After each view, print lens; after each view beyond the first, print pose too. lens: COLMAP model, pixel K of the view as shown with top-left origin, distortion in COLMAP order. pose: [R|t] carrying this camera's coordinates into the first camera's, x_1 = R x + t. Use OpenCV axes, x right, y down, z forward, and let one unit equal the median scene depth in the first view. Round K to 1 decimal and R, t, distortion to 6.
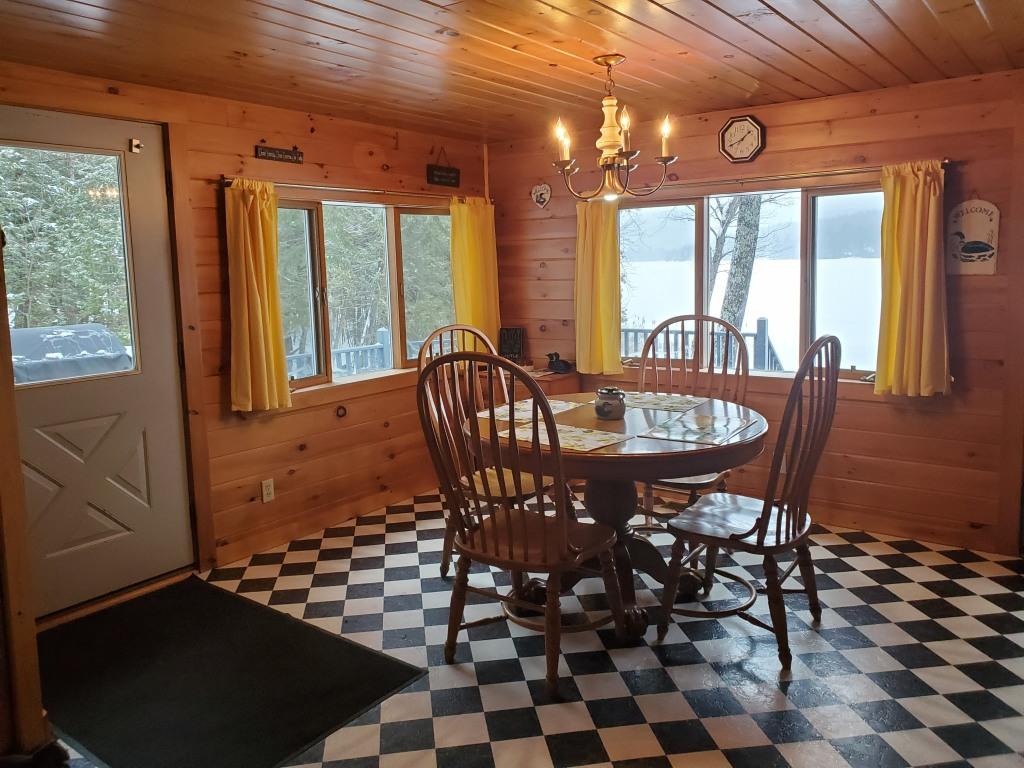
lens RADIAL K [[785.5, 0, 513.7], [0, 785.5, 379.5], [0, 0, 1]] dist [0.014678, -0.028309]
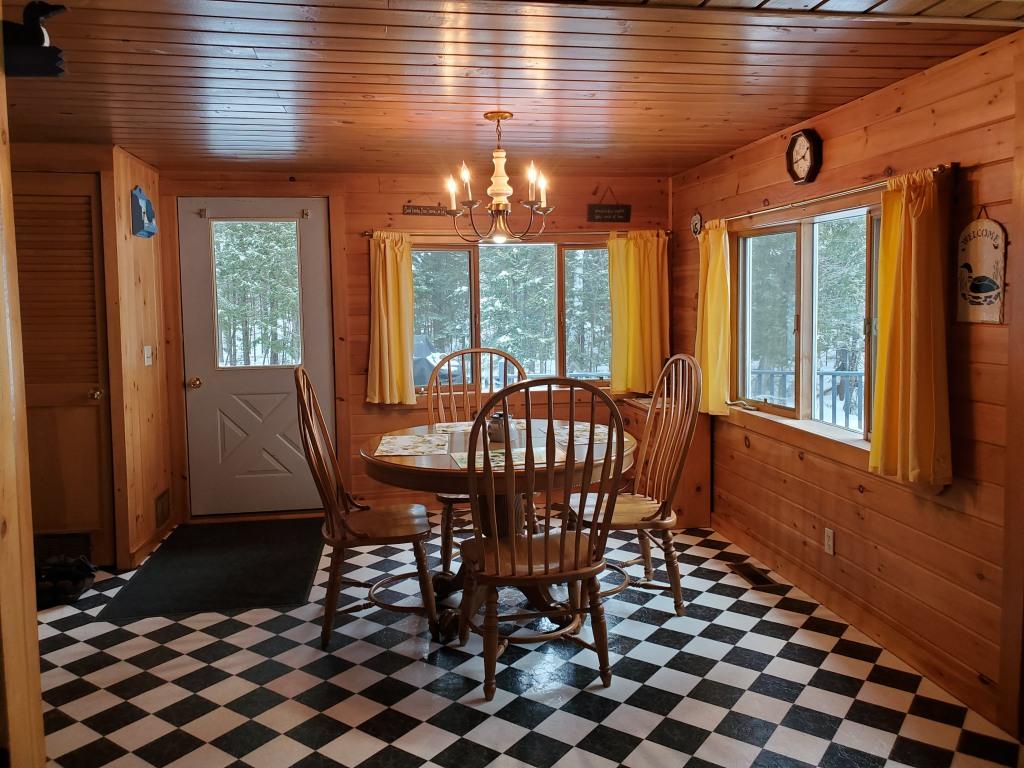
lens RADIAL K [[785.5, 0, 516.8], [0, 785.5, 379.4], [0, 0, 1]] dist [0.014678, -0.028309]
pose [[0.718322, 0.088120, -0.690108, 0.729343], [-0.105771, 0.994248, 0.016861, -0.046846], [0.687624, 0.060882, 0.723510, 0.185677]]
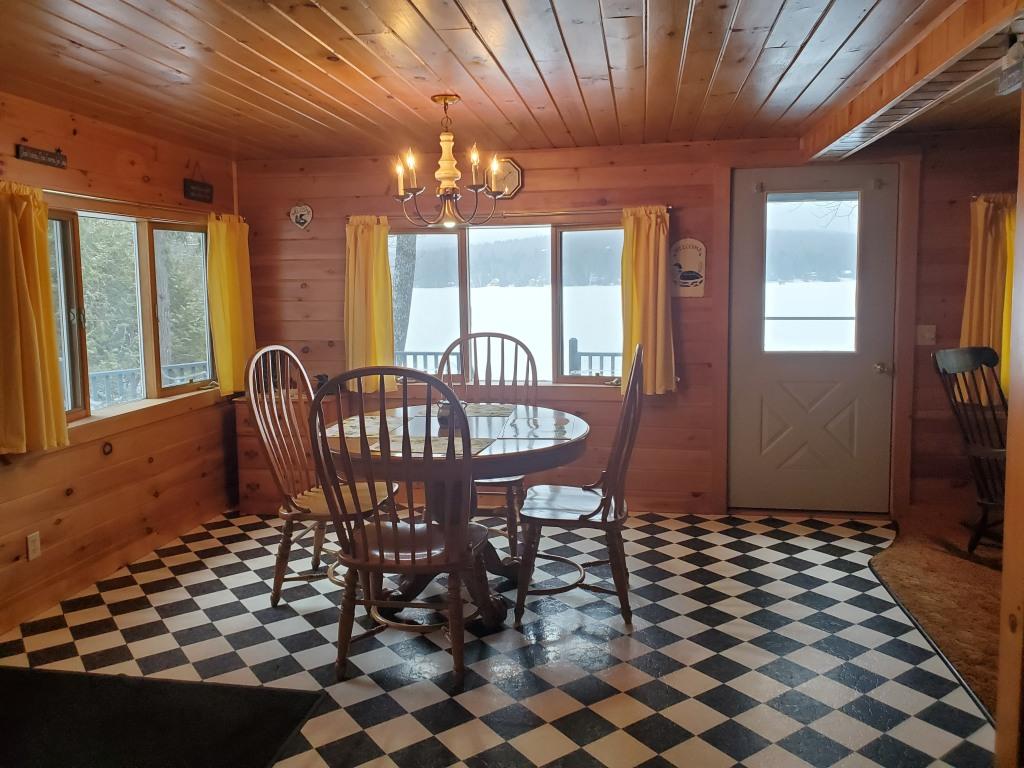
lens RADIAL K [[785.5, 0, 515.1], [0, 785.5, 379.2], [0, 0, 1]] dist [0.014678, -0.028309]
pose [[0.890521, -0.042957, 0.452909, -0.235946], [0.057828, 0.998145, -0.019033, 0.007571], [-0.451251, 0.043140, 0.891354, -0.003954]]
